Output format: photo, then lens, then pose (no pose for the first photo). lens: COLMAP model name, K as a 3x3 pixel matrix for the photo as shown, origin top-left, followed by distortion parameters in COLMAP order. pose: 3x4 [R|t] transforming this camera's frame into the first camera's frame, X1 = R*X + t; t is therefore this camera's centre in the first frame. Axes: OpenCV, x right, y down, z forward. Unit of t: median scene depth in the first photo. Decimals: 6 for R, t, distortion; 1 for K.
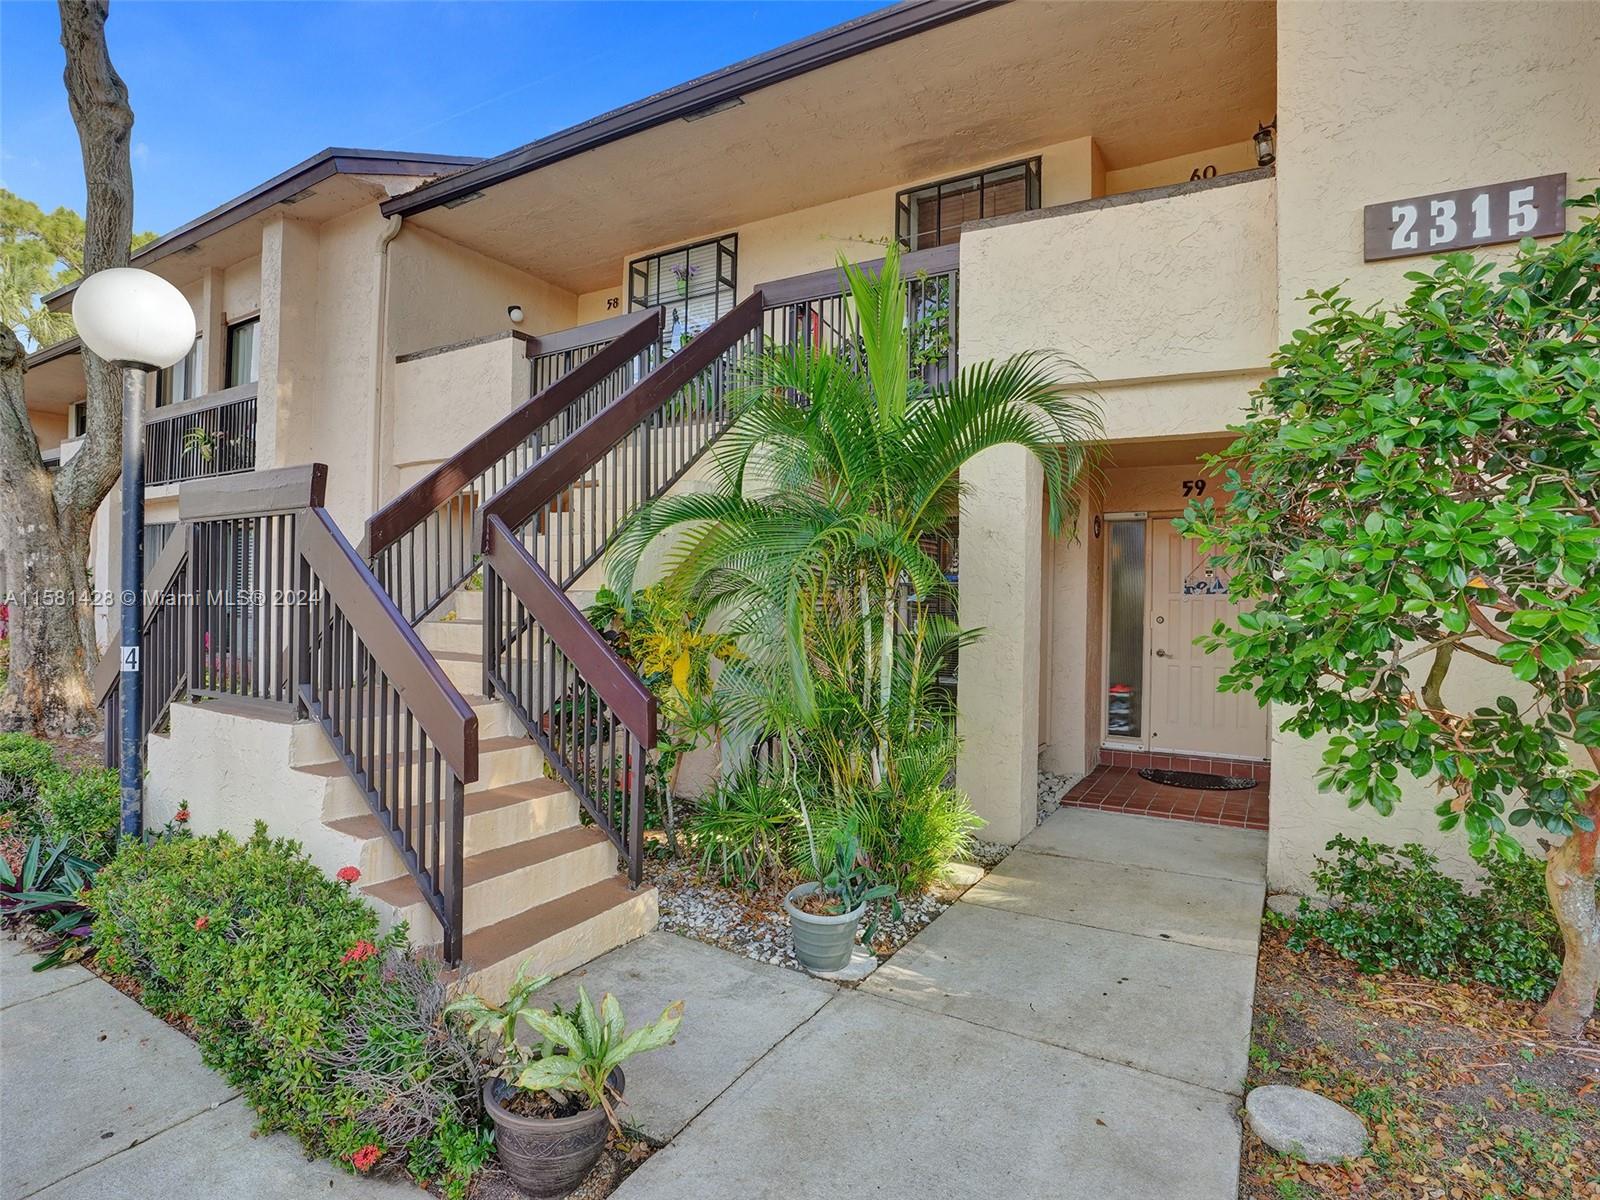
lens RADIAL K [[829.8, 0, 793.0], [0, 829.8, 598.6], [0, 0, 1]] dist [-0.068143, 0.026720]
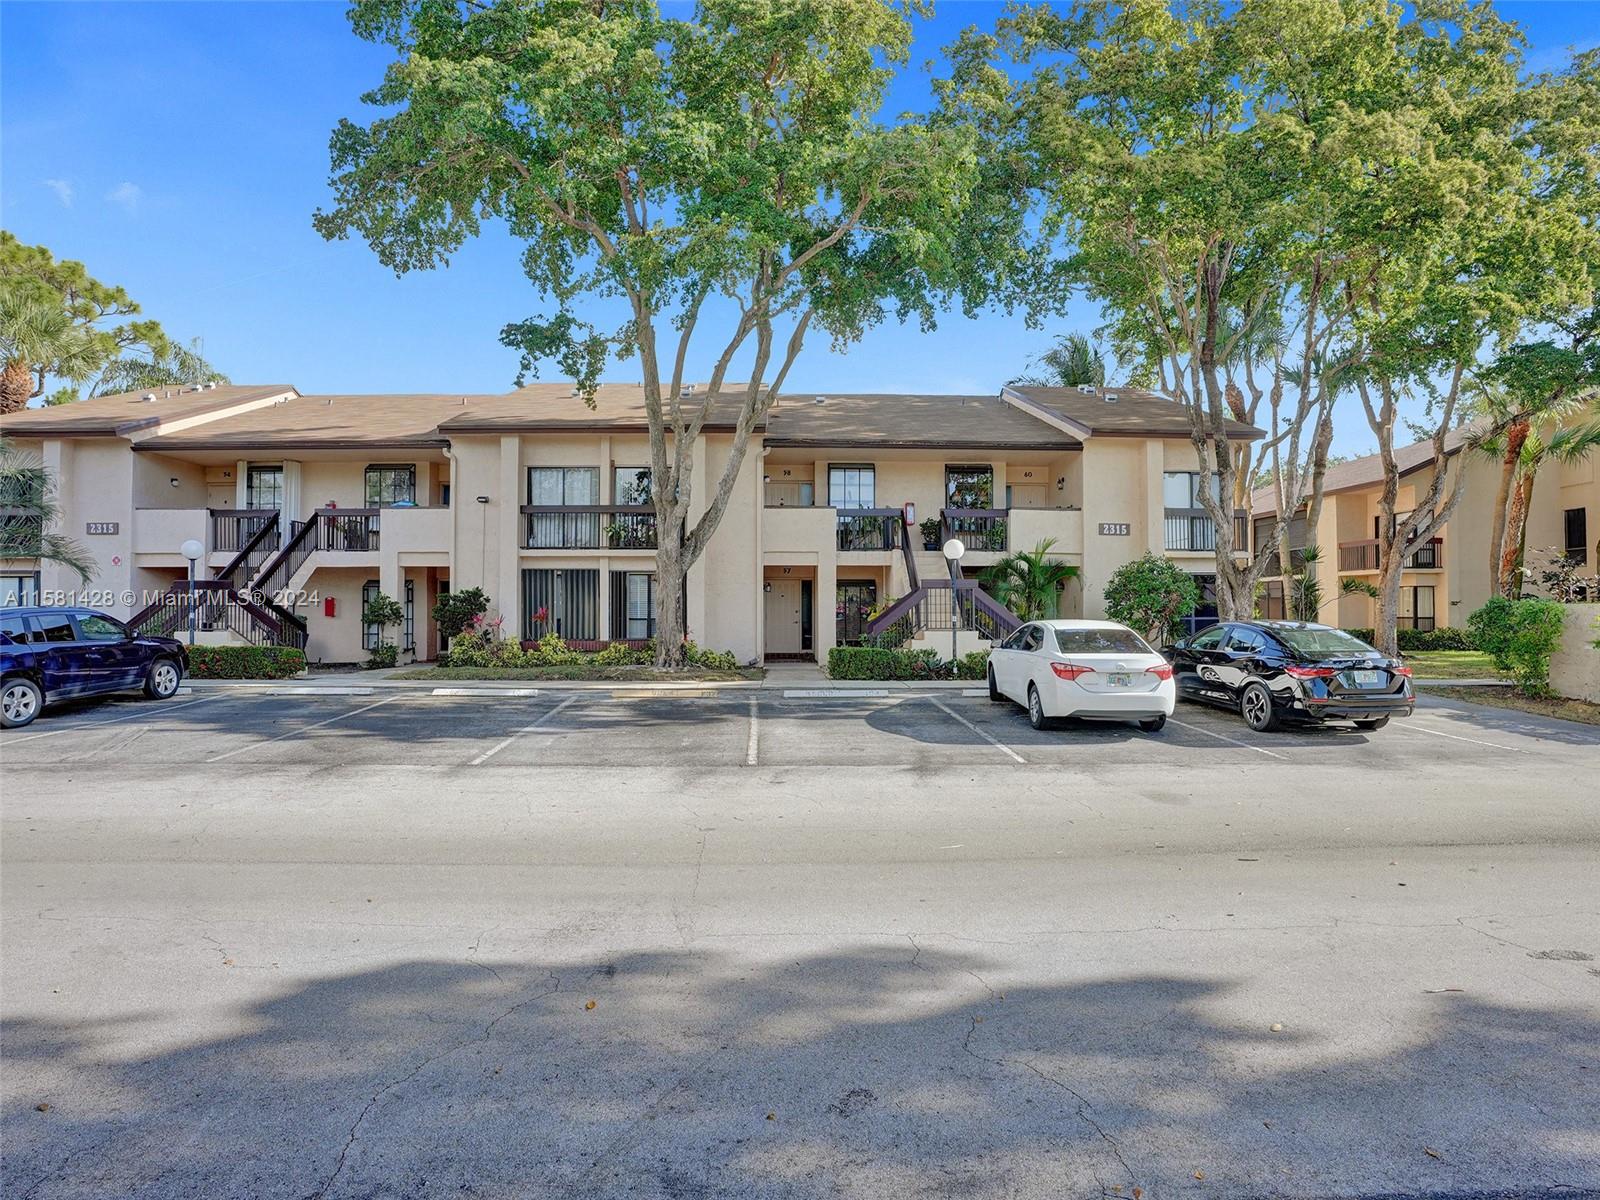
lens RADIAL K [[829.8, 0, 793.0], [0, 829.8, 598.6], [0, 0, 1]] dist [-0.068143, 0.026720]
pose [[0.842136, -0.010114, 0.539171, -3.245310], [0.014817, 0.999881, -0.004385, -0.030841], [-0.539062, 0.011682, 0.842185, -2.013382]]
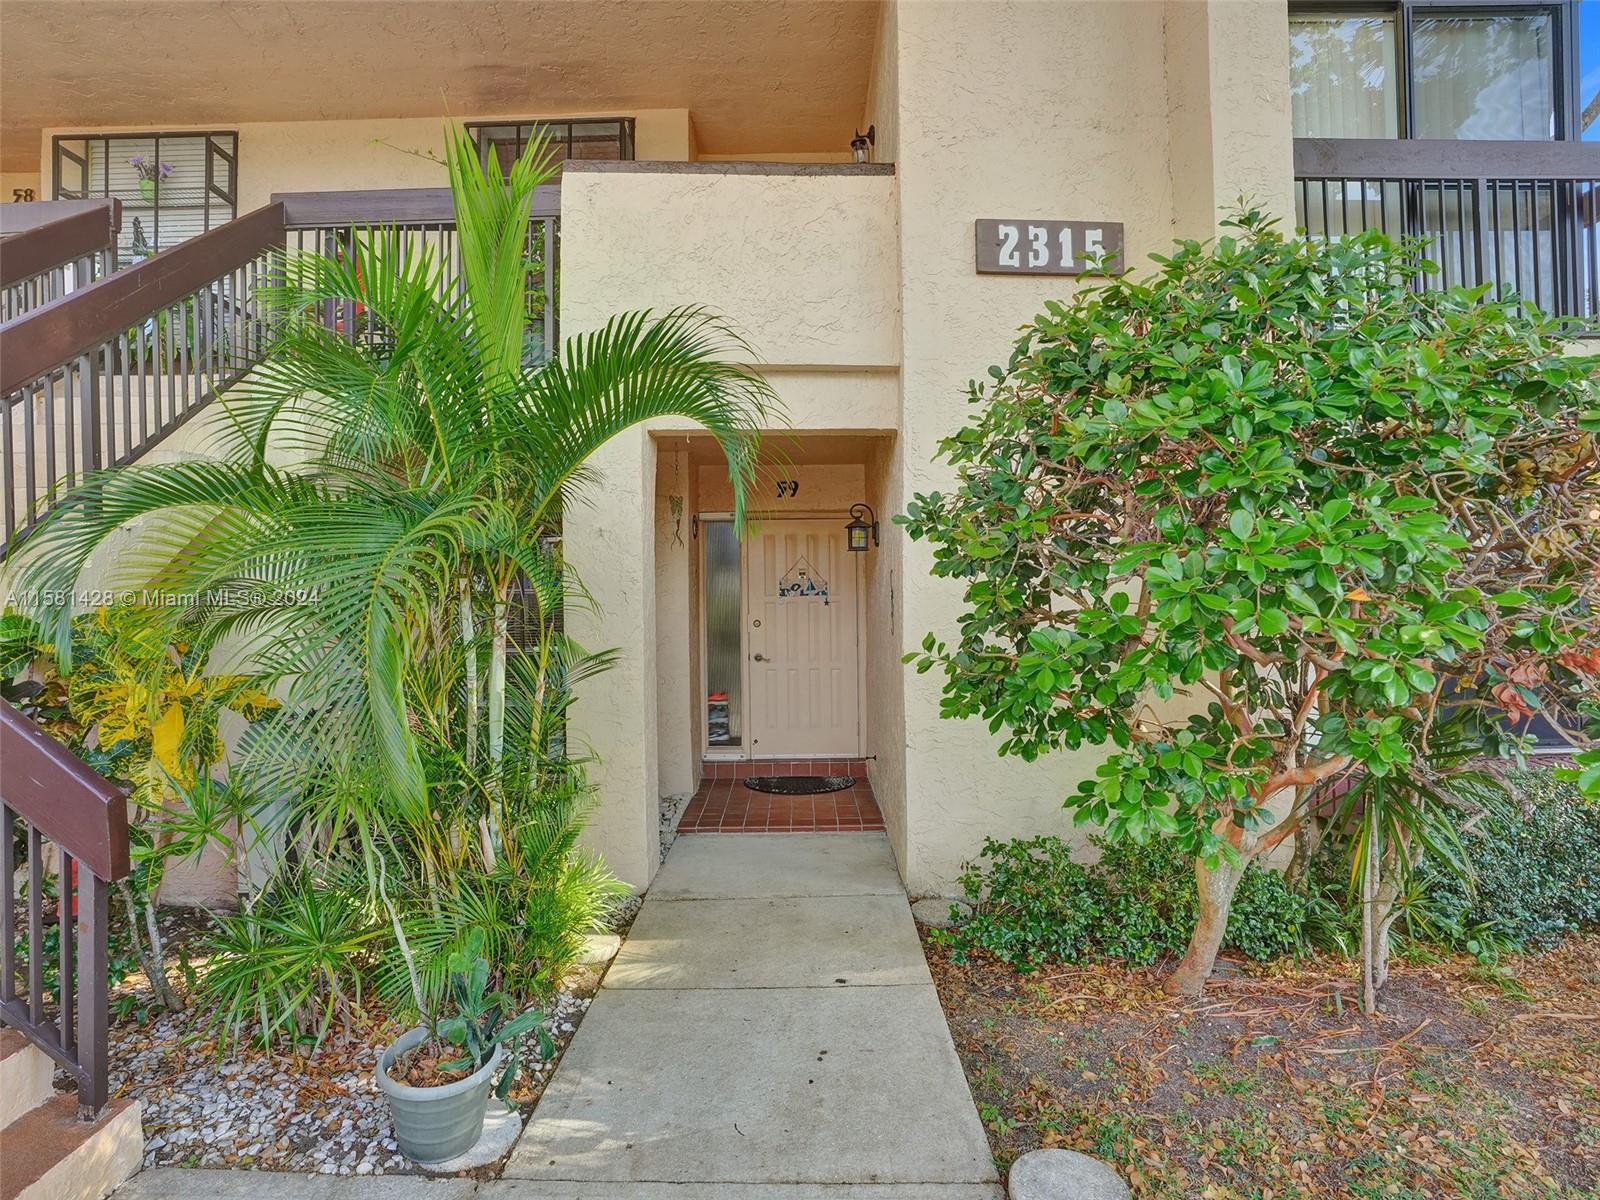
lens RADIAL K [[829.8, 0, 793.0], [0, 829.8, 598.6], [0, 0, 1]] dist [-0.068143, 0.026720]
pose [[0.855969, -0.024507, 0.516446, -0.038314], [0.025133, 0.999667, 0.005780, -0.012727], [-0.516416, 0.008033, 0.856300, 0.203247]]
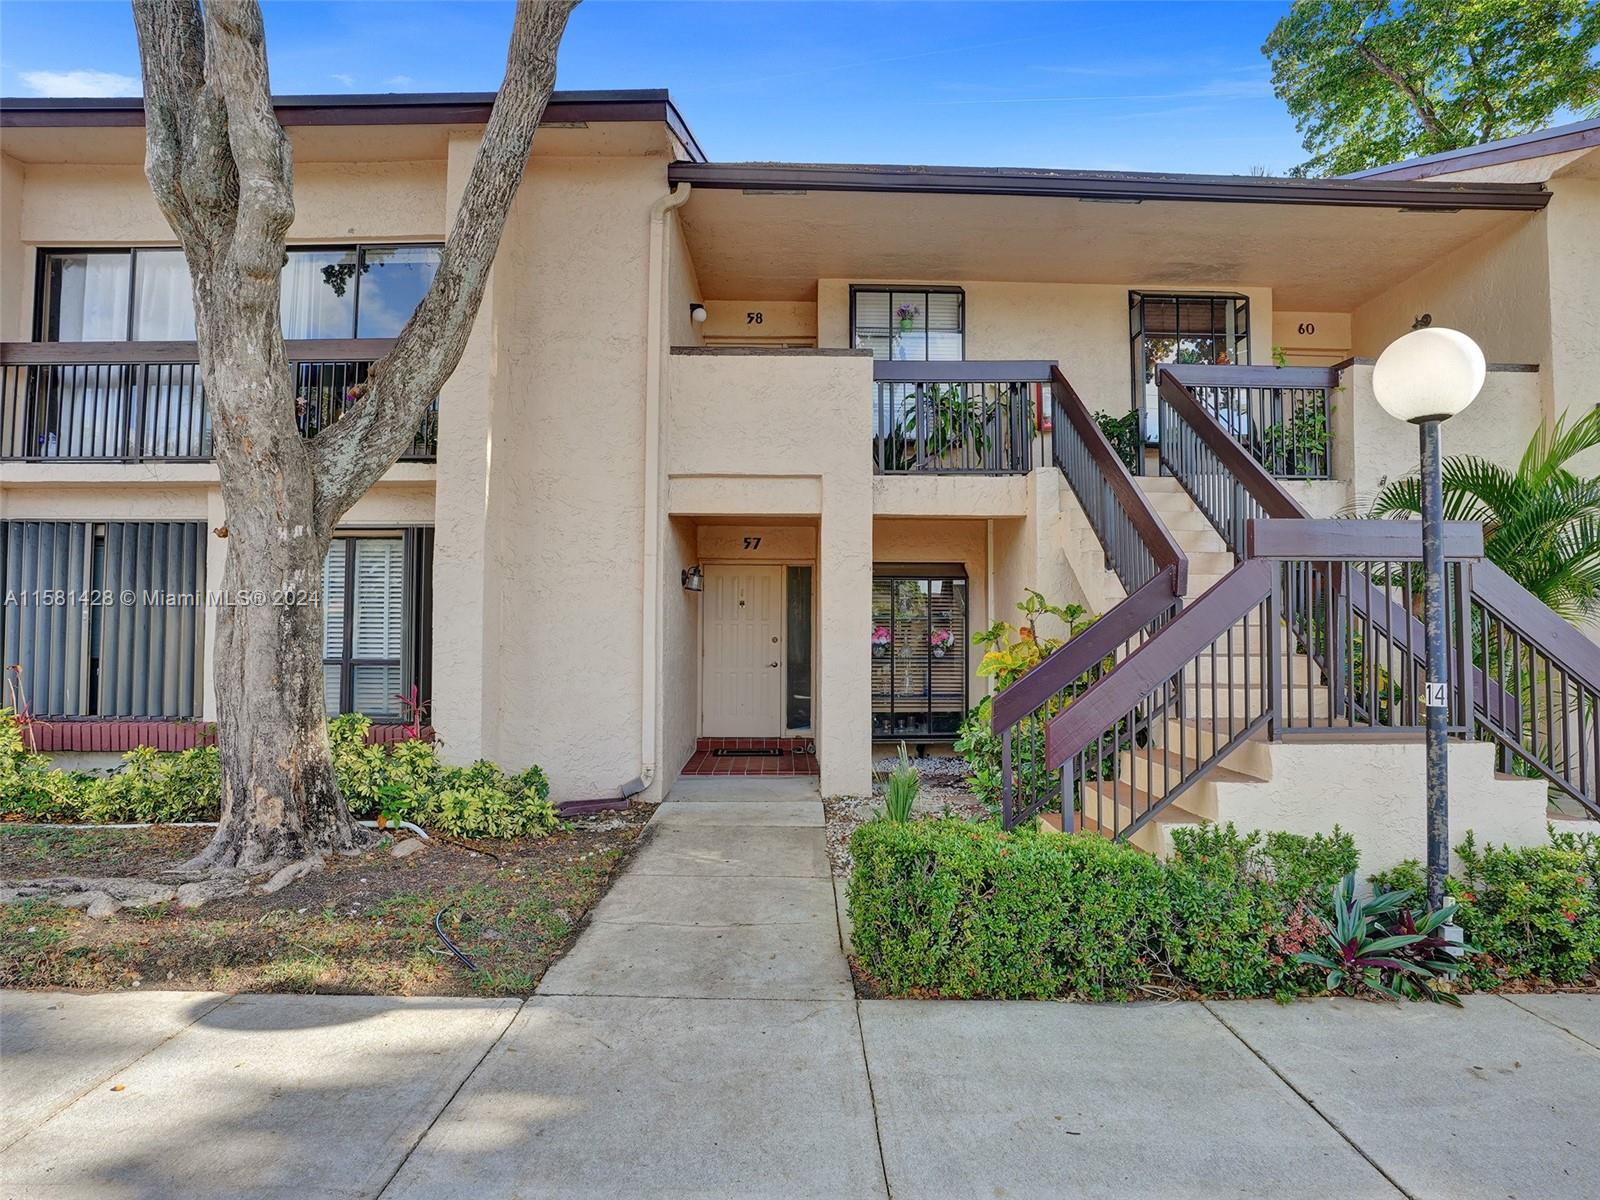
lens RADIAL K [[829.8, 0, 793.0], [0, 829.8, 598.6], [0, 0, 1]] dist [-0.068143, 0.026720]
pose [[0.854755, 0.007178, 0.518982, -1.554663], [0.008164, 0.999595, -0.027271, -0.022393], [-0.518968, 0.027548, 0.854350, 0.399949]]
